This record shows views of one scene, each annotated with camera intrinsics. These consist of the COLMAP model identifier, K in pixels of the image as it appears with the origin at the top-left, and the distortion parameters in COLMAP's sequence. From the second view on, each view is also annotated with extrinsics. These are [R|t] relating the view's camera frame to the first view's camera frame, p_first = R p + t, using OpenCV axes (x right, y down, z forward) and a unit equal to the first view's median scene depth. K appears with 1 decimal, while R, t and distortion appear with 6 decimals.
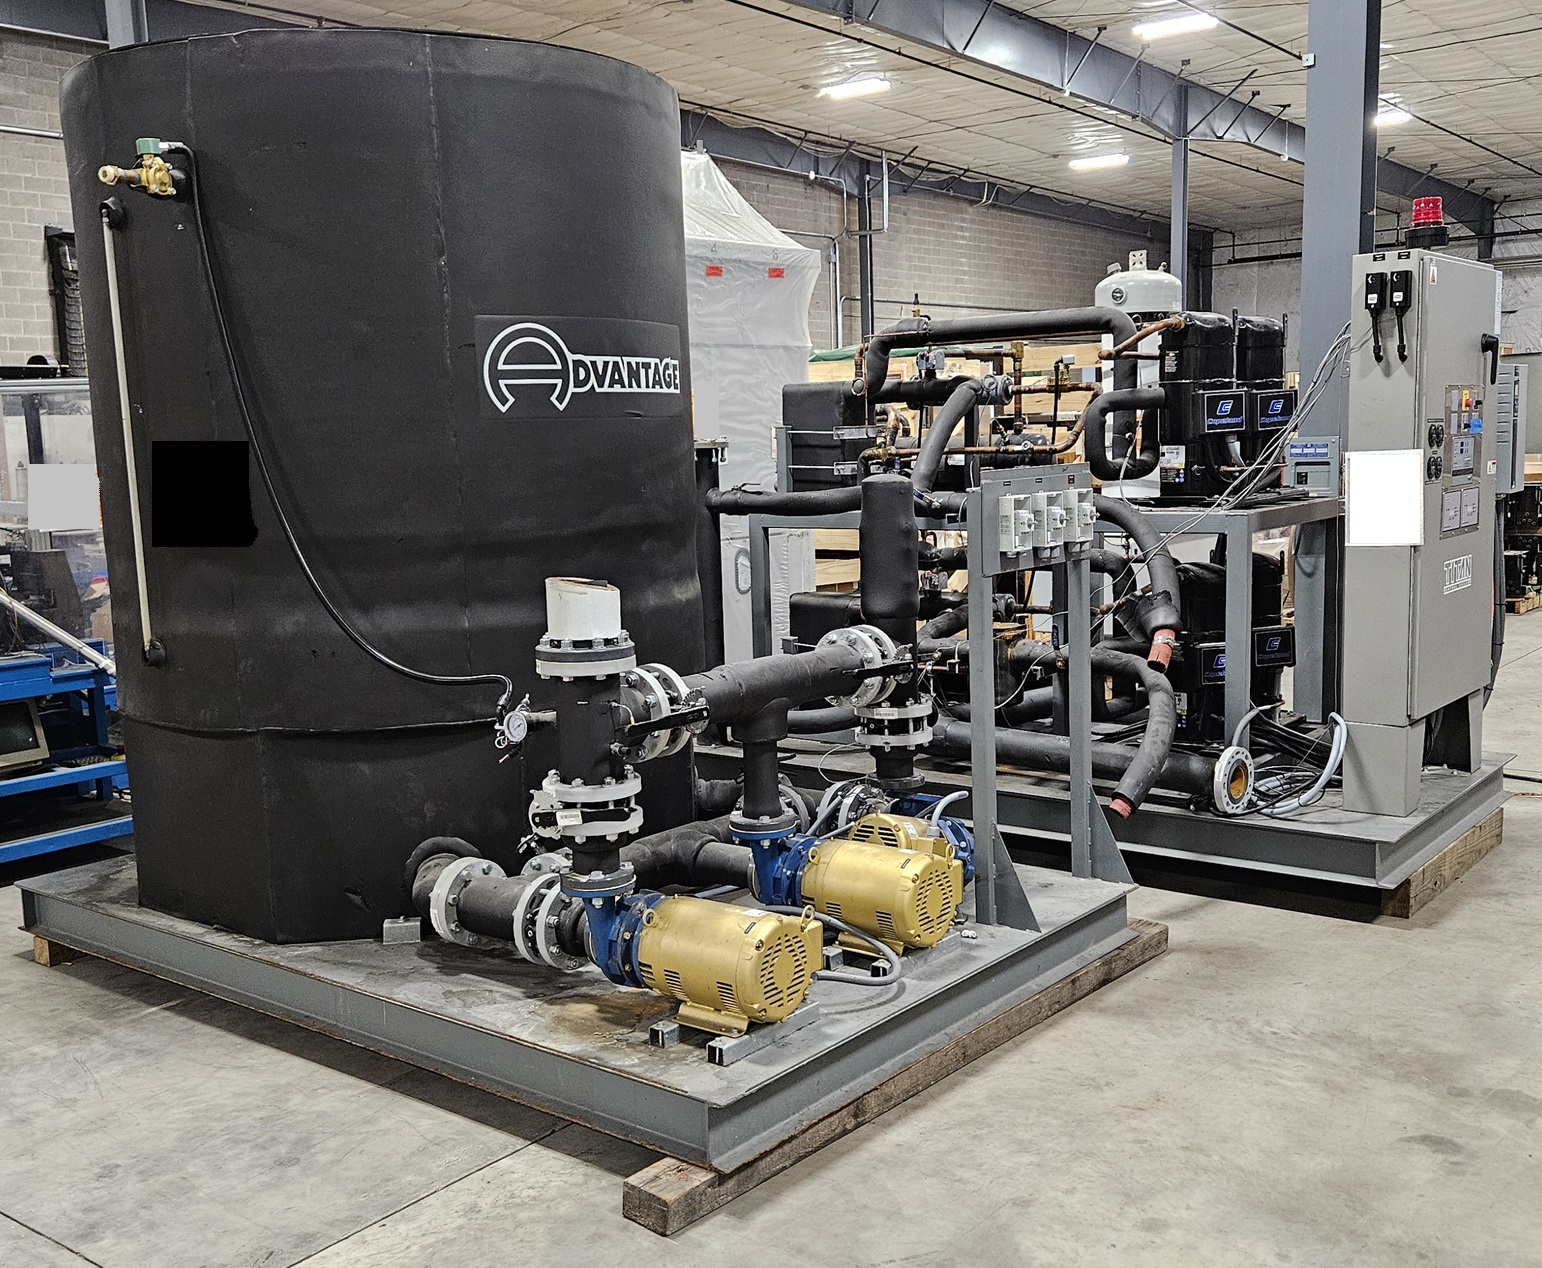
lens RADIAL K [[1588.3, 0, 776.4], [0, 1588.3, 660.3], [0, 0, 1]] dist [0.048321, 0.000000]
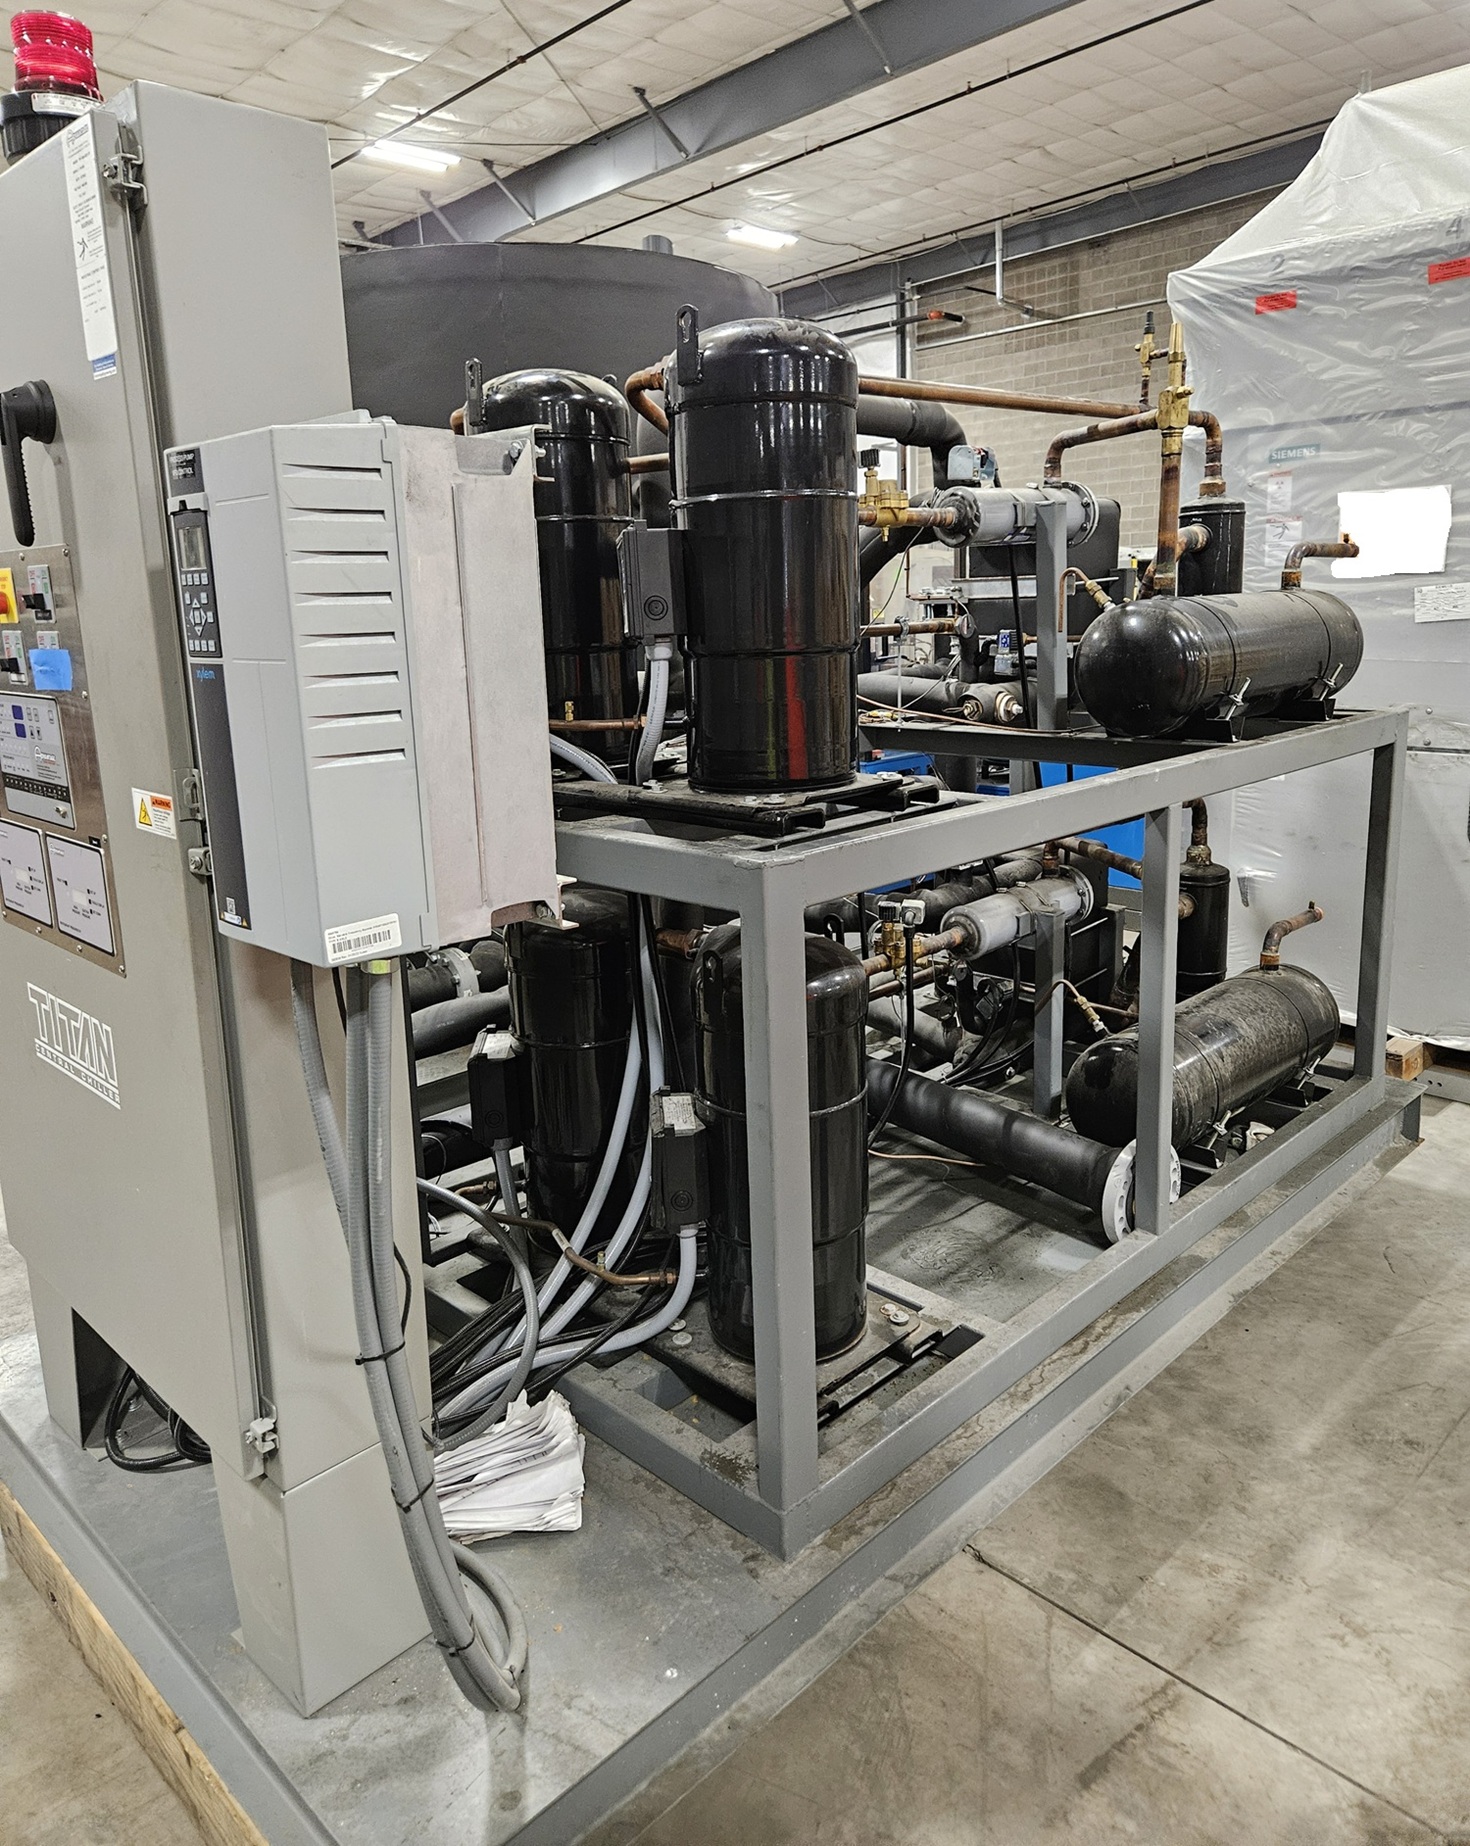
lens RADIAL K [[1319.9, 0, 755.5], [0, 1319.9, 854.7], [0, 0, 1]] dist [0.054587, -0.034797]
pose [[-0.121216, 0.230365, -0.965525, 0.865984], [-0.104378, 0.964347, 0.243188, -0.237686], [0.987123, 0.130258, -0.092849, 1.454085]]
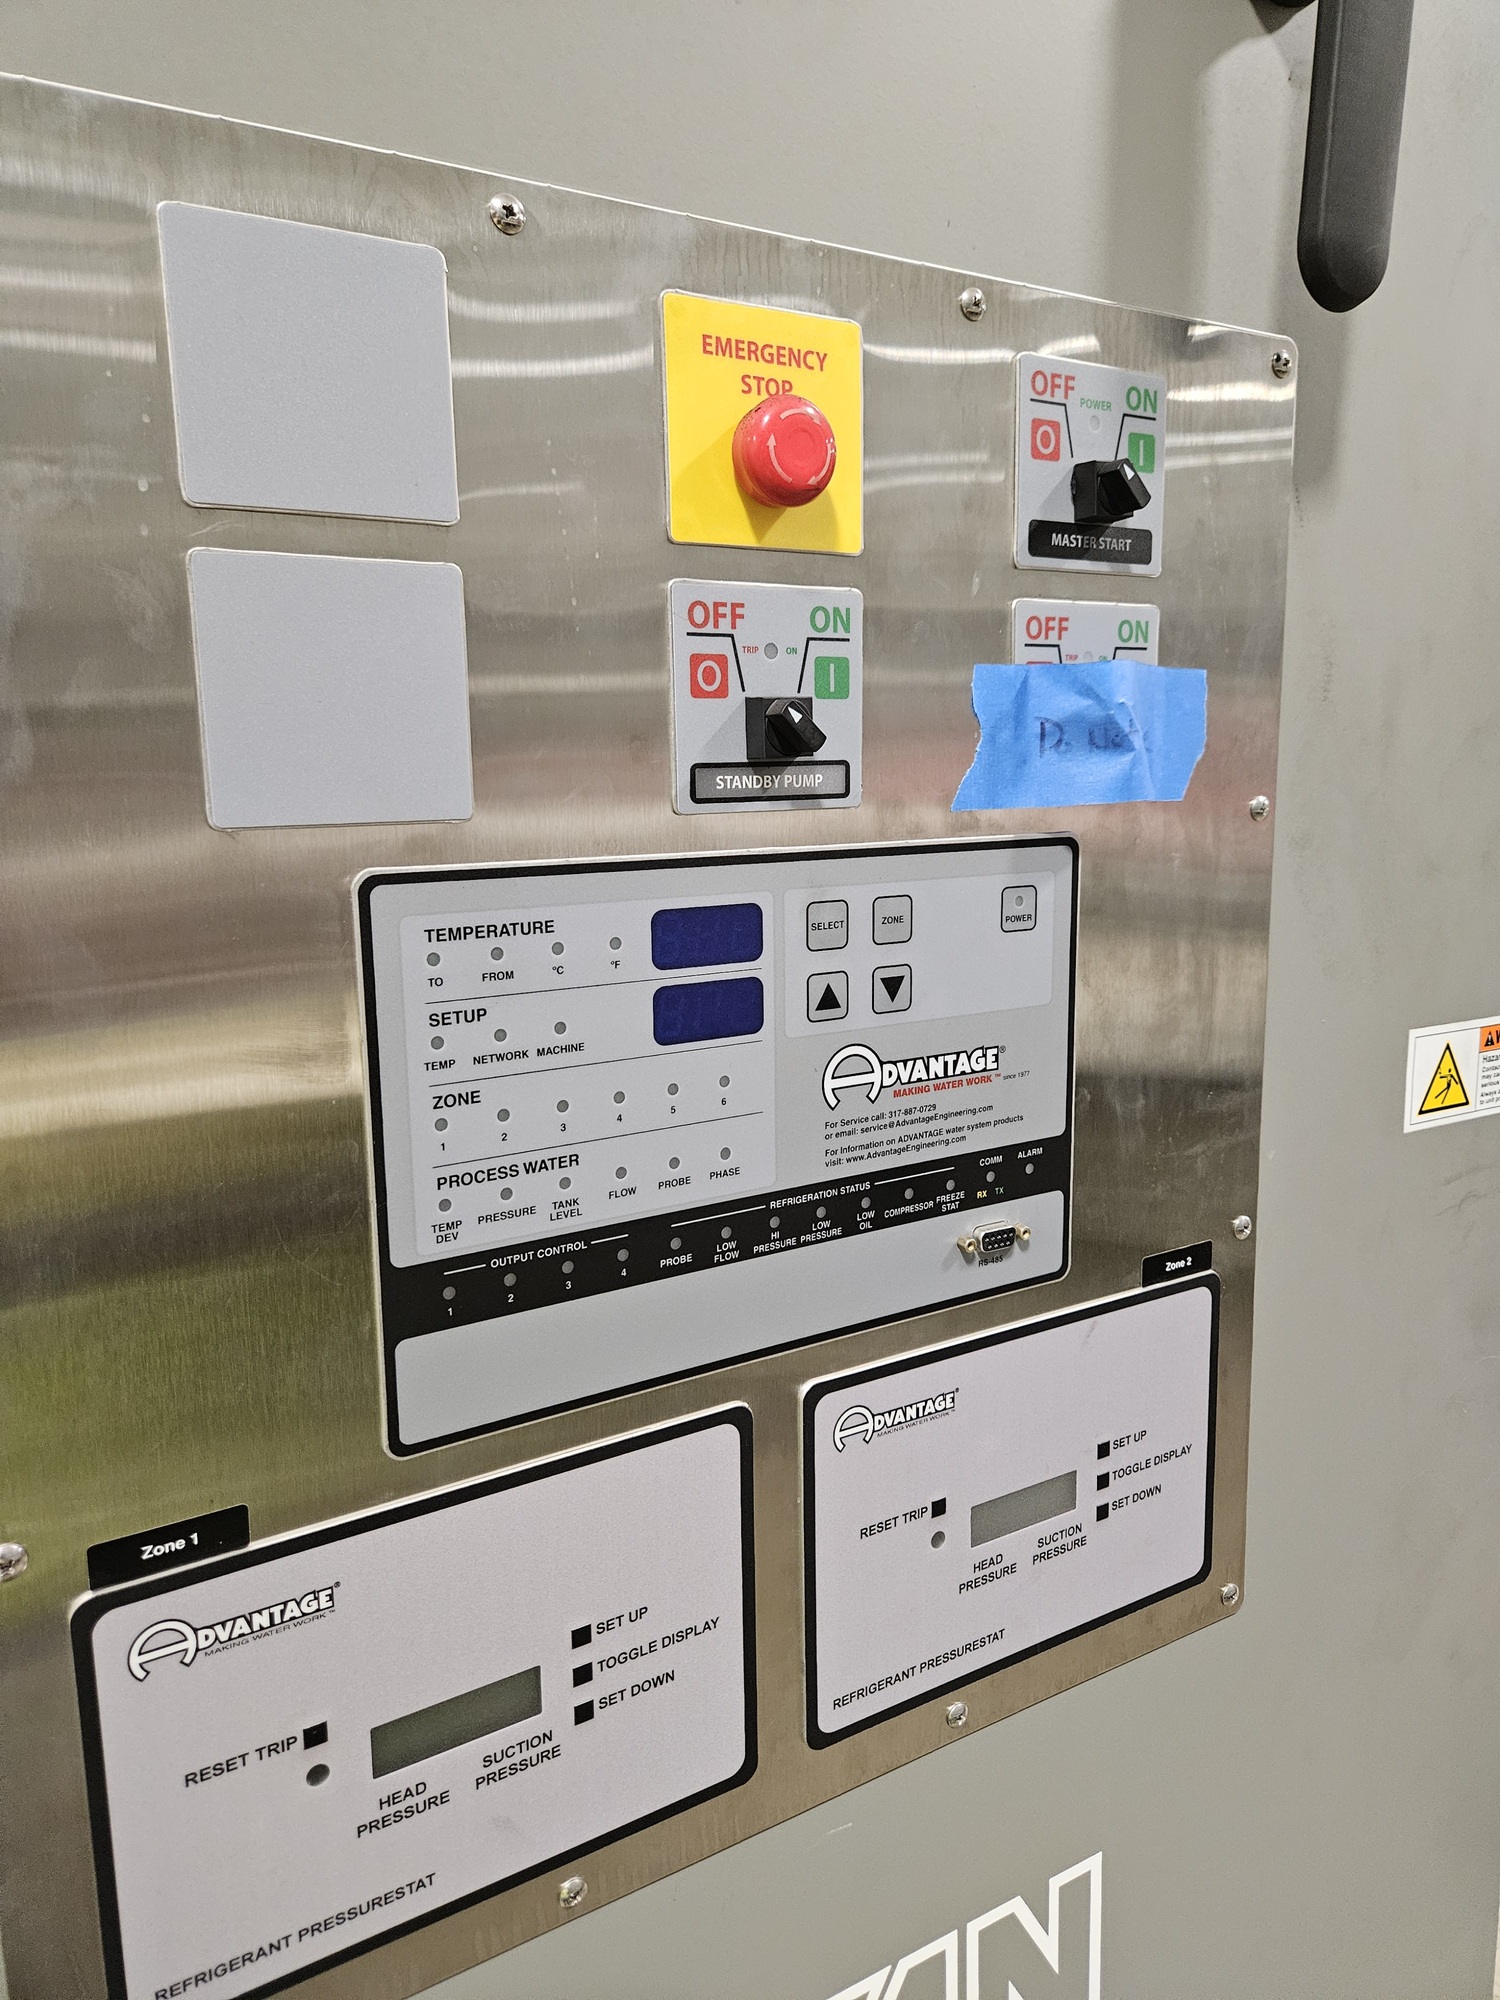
lens RADIAL K [[1365.8, 0, 751.0], [0, 1365.8, 971.8], [0, 0, 1]] dist [0.039586, -0.035734]
pose [[0.928435, 0.069620, -0.364912, 0.550163], [-0.062892, 0.997560, 0.030303, -0.162612], [0.366132, -0.005184, 0.930549, 1.121825]]
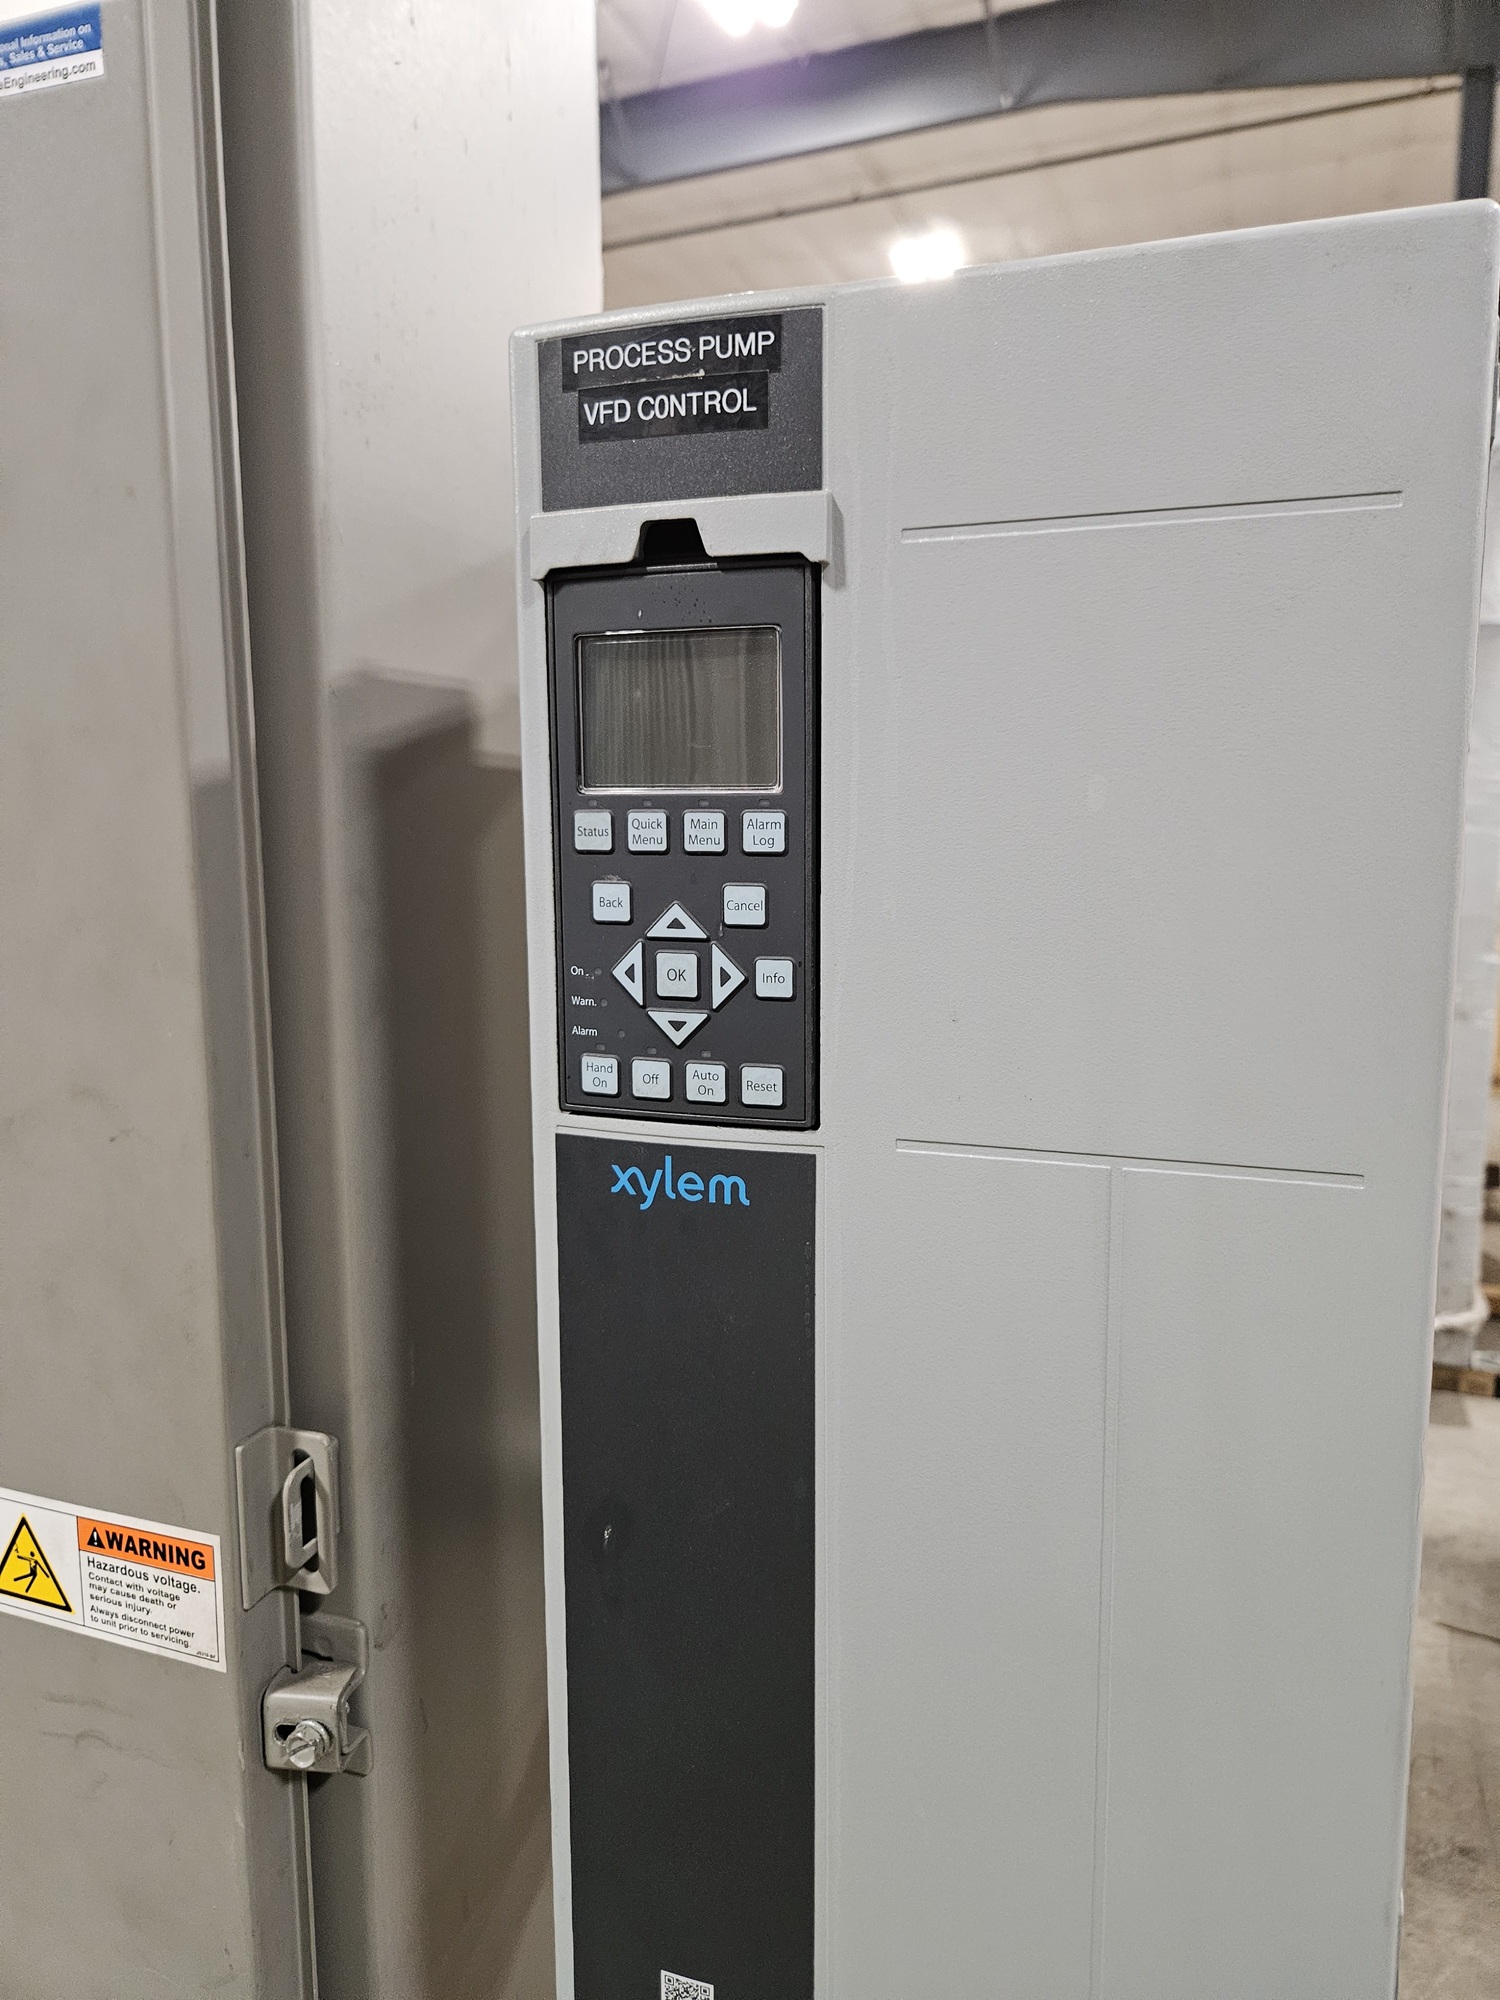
lens RADIAL K [[1365.8, 0, 766.9], [0, 1365.8, 988.5], [0, 0, 1]] dist [0.039586, -0.035734]
pose [[0.307366, 0.161619, -0.937766, 0.671959], [-0.137235, 0.982698, 0.124382, -0.214859], [0.941644, 0.090463, 0.324228, 1.288452]]
